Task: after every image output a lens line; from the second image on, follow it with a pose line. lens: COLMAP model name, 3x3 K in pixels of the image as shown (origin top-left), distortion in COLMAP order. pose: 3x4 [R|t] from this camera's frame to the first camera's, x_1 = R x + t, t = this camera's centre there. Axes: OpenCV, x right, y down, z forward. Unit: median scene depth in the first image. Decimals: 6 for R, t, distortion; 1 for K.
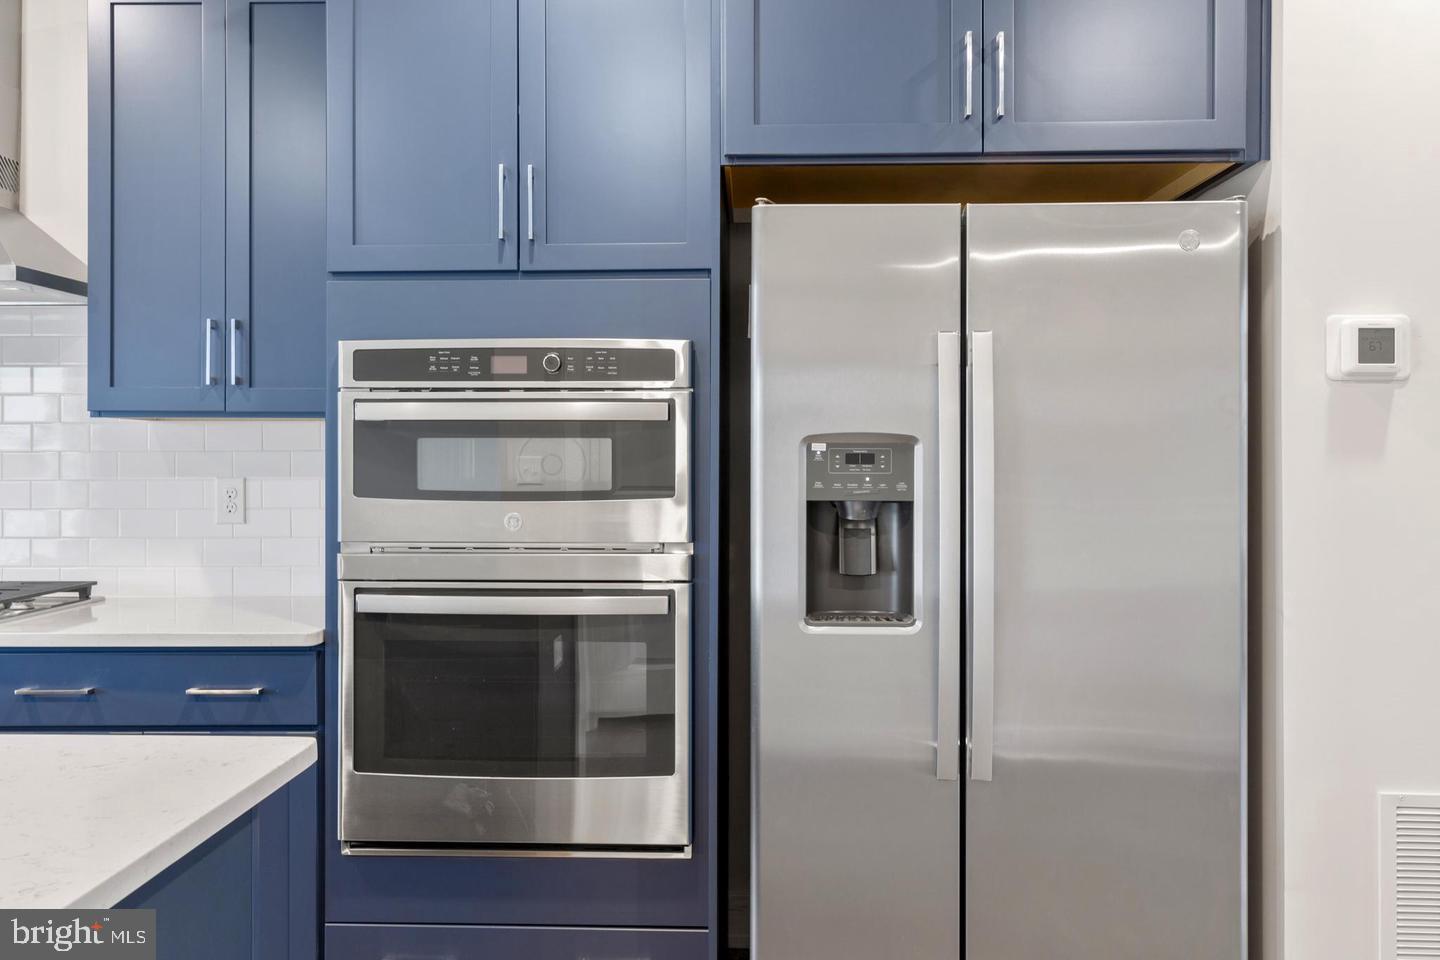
lens RADIAL K [[1274.0, 0, 717.4], [0, 1274.0, 465.4], [0, 0, 1]] dist [0.020738, 0.006466]
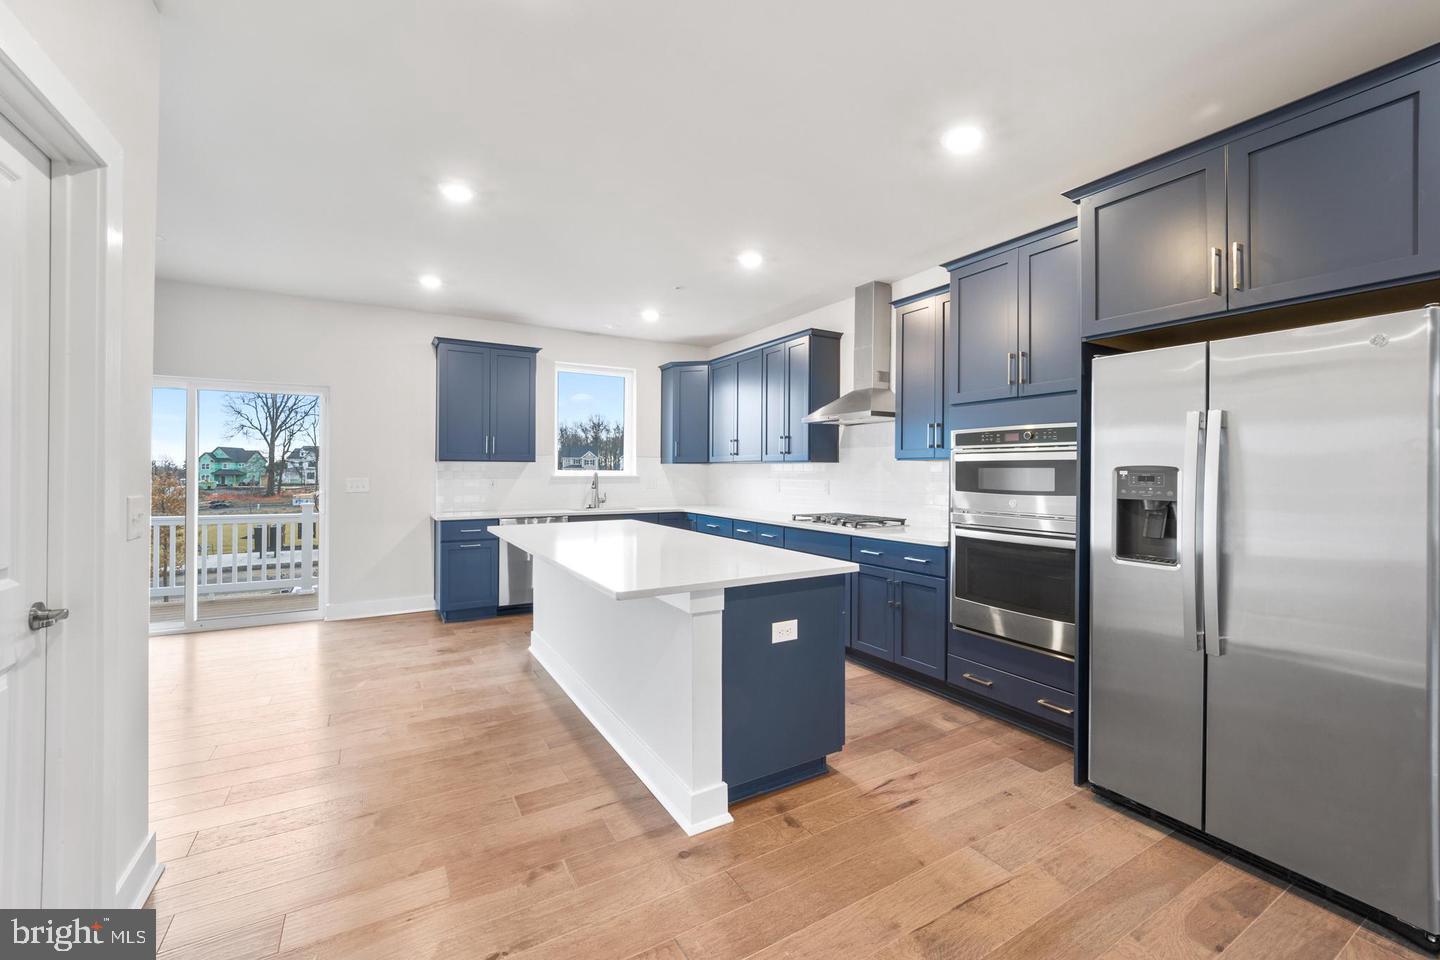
lens RADIAL K [[585.0, 0, 719.6], [0, 585.0, 475.1], [0, 0, 1]] dist [-0.002654, -0.000122]
pose [[0.536152, 0.010568, -0.844055, 0.463676], [-0.016496, 0.999862, 0.002041, -0.001568], [0.843960, 0.012829, 0.536252, -0.040416]]
